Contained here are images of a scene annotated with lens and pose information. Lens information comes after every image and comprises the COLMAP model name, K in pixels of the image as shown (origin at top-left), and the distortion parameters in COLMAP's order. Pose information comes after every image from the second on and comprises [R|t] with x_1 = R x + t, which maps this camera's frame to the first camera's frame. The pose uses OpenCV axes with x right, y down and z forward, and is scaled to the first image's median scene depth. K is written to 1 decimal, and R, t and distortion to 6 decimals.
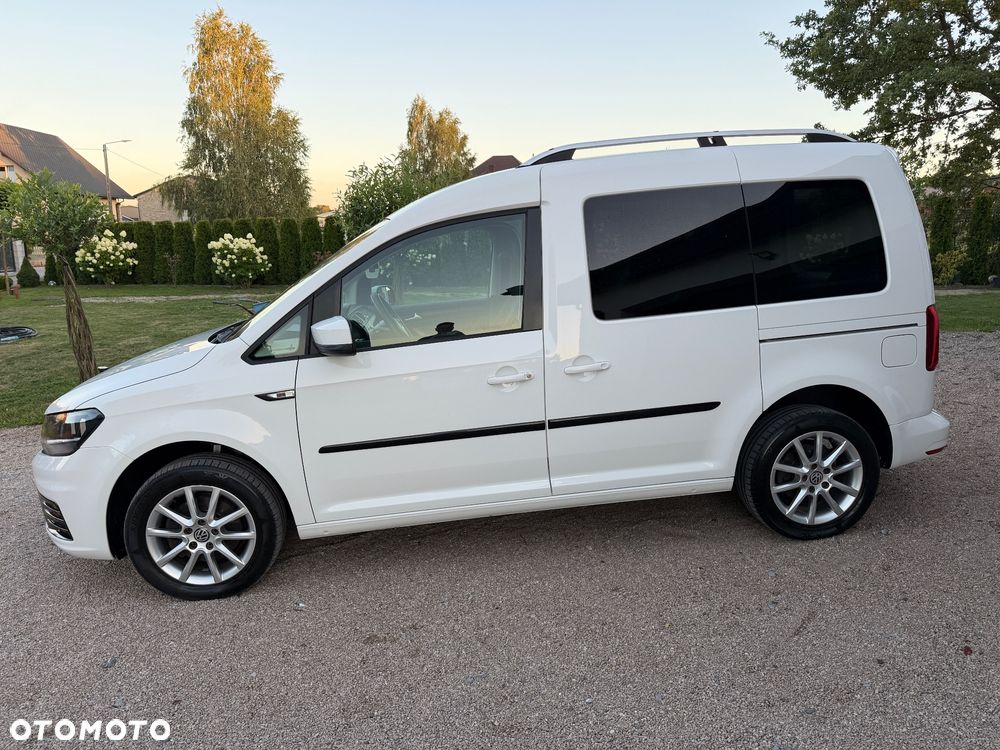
lens RADIAL K [[709.7, 0, 497.8], [0, 709.7, 371.9], [0, 0, 1]] dist [0.005656, -0.005856]
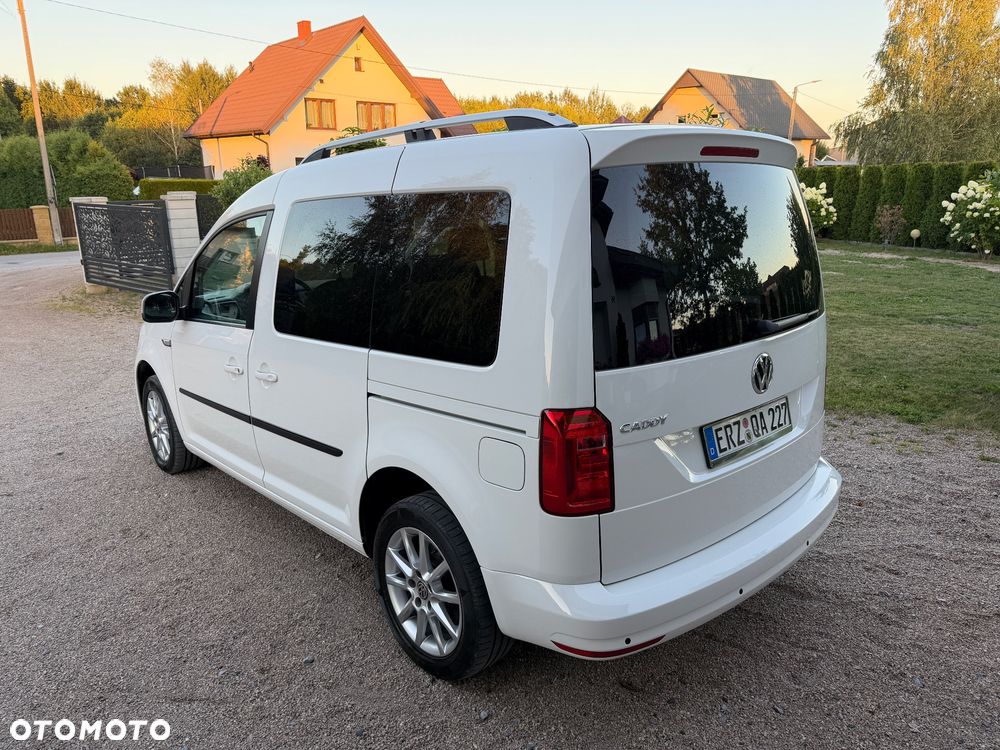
lens RADIAL K [[709.7, 0, 497.8], [0, 709.7, 371.9], [0, 0, 1]] dist [0.005656, -0.005856]
pose [[0.603770, 0.220254, -0.766127, 0.171511], [-0.156600, 0.975116, 0.156923, -0.034753], [0.781626, 0.025230, 0.623237, 0.098582]]
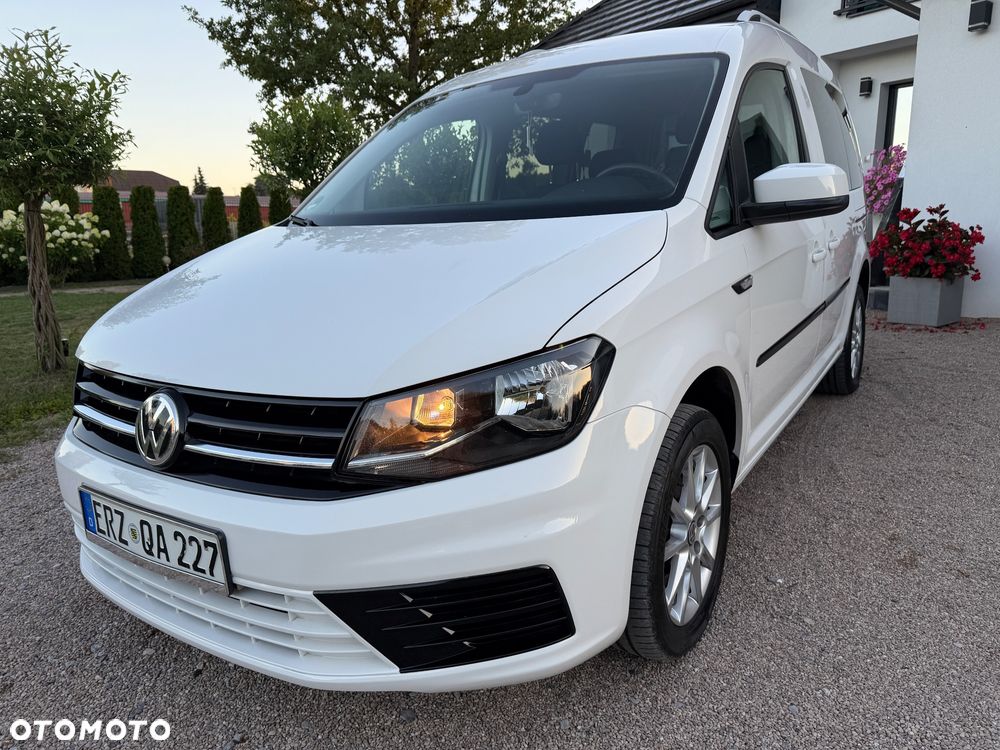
lens RADIAL K [[709.7, 0, 497.8], [0, 709.7, 371.9], [0, 0, 1]] dist [0.005656, -0.005856]
pose [[0.648863, -0.149300, 0.746114, -0.146989], [0.154117, 0.986024, 0.063277, 0.005458], [-0.745134, 0.073931, 0.662805, 0.111031]]
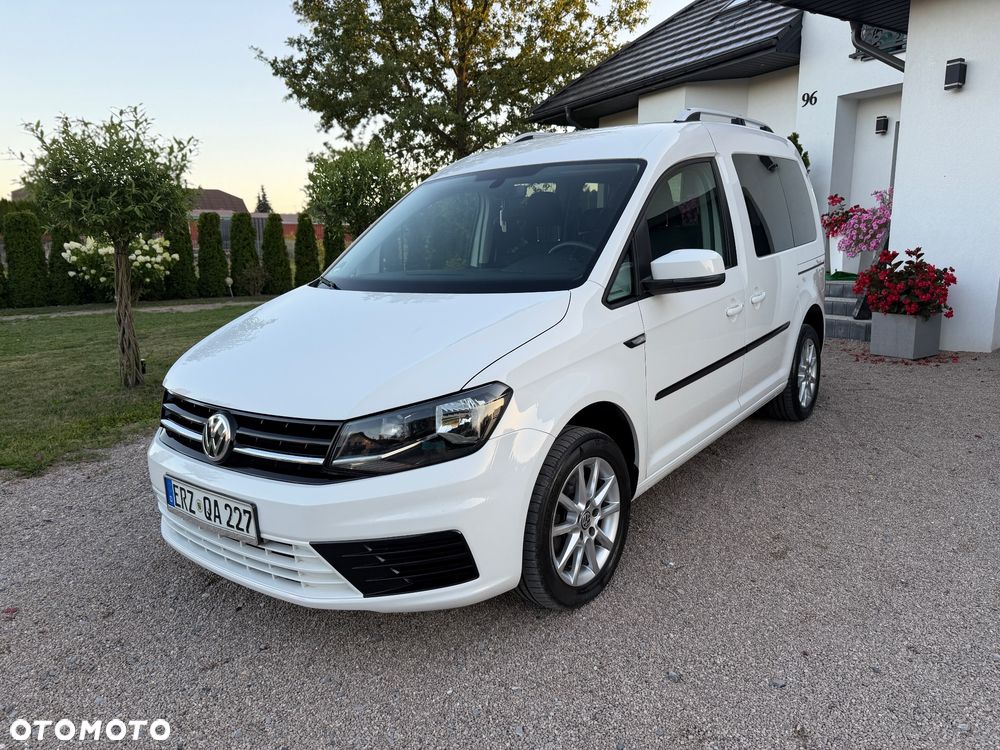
lens RADIAL K [[701.6, 0, 495.7], [0, 701.6, 369.4], [0, 0, 1]] dist [0.047541, -0.068483]
pose [[0.703501, -0.119237, 0.700620, -0.162354], [0.140022, 0.989757, 0.027847, 0.002878], [-0.696764, 0.078512, 0.712991, 0.073750]]
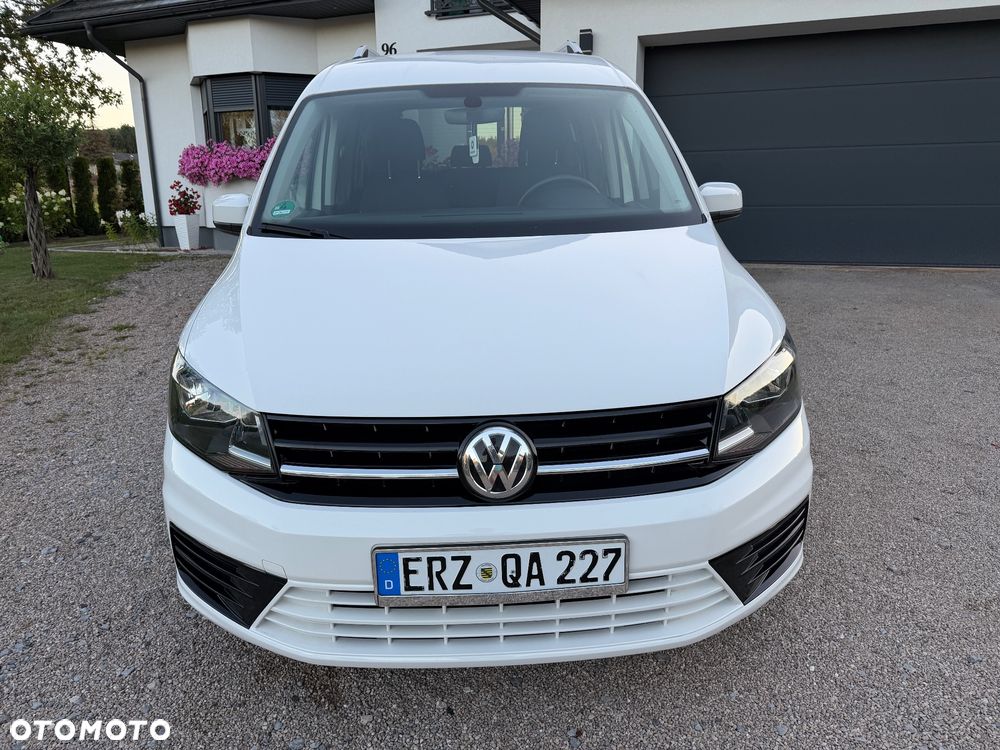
lens RADIAL K [[711.0, 0, 500.0], [0, 711.0, 375.0], [0, 0, 1]] dist [0.002921, -0.004922]
pose [[0.070145, -0.235915, 0.969239, -0.186017], [0.201111, 0.955025, 0.217901, -0.014783], [-0.977054, 0.179640, 0.114436, 0.179601]]
